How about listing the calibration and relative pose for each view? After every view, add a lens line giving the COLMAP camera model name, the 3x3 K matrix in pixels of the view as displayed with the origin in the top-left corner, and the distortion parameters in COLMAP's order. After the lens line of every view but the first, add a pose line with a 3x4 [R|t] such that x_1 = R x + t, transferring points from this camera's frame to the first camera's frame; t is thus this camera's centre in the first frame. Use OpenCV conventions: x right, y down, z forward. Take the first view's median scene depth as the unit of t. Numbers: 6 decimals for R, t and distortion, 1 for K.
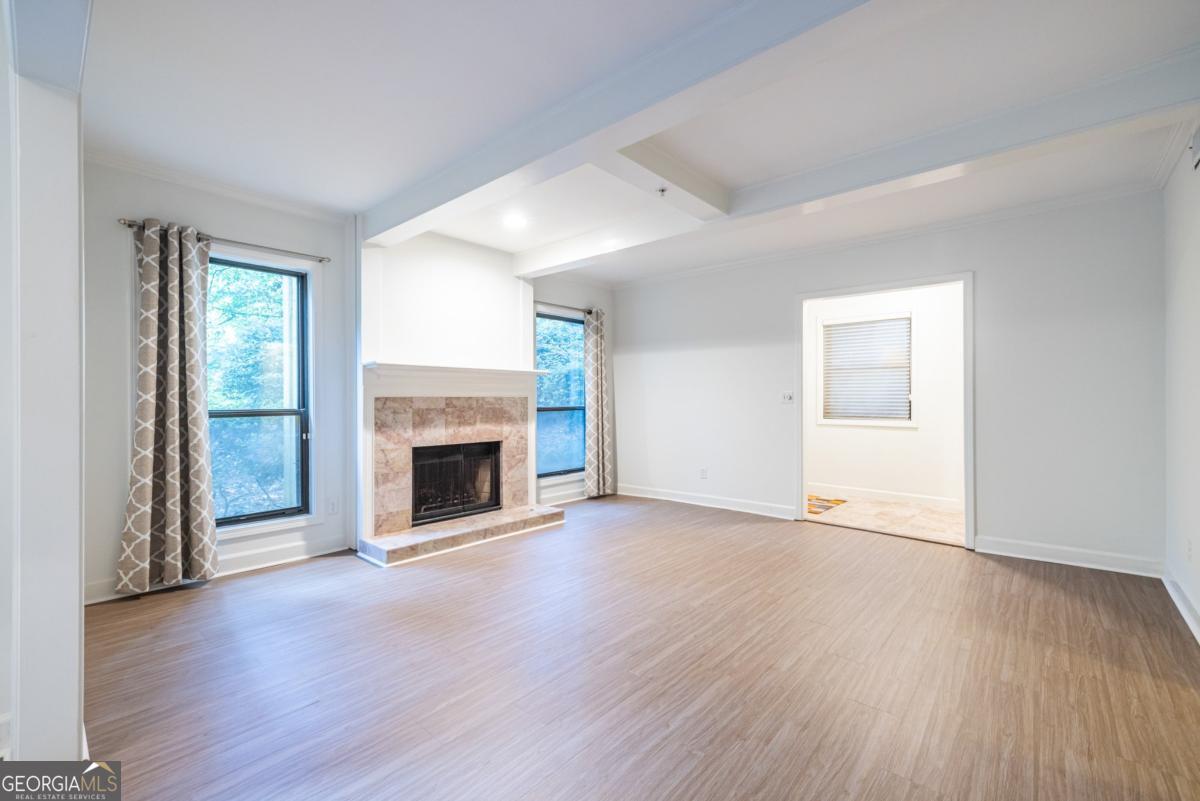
lens RADIAL K [[503.0, 0, 599.7], [0, 503.0, 399.9], [0, 0, 1]] dist [-0.003467, -0.000282]
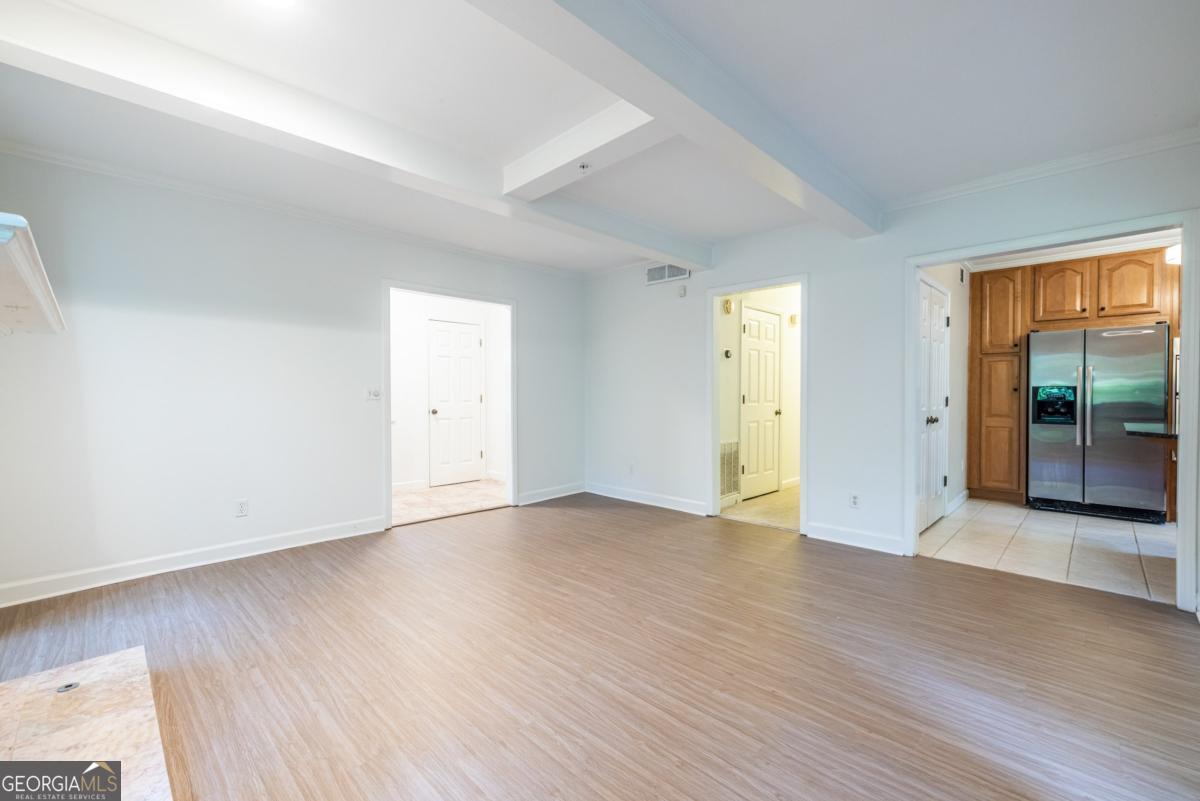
lens RADIAL K [[503.0, 0, 598.4], [0, 503.0, 398.9], [0, 0, 1]] dist [-0.003467, -0.000282]
pose [[0.049530, -0.010947, 0.998713, -0.789001], [0.000757, 0.999940, 0.010923, -0.005984], [-0.998772, 0.000215, 0.049536, 0.928283]]
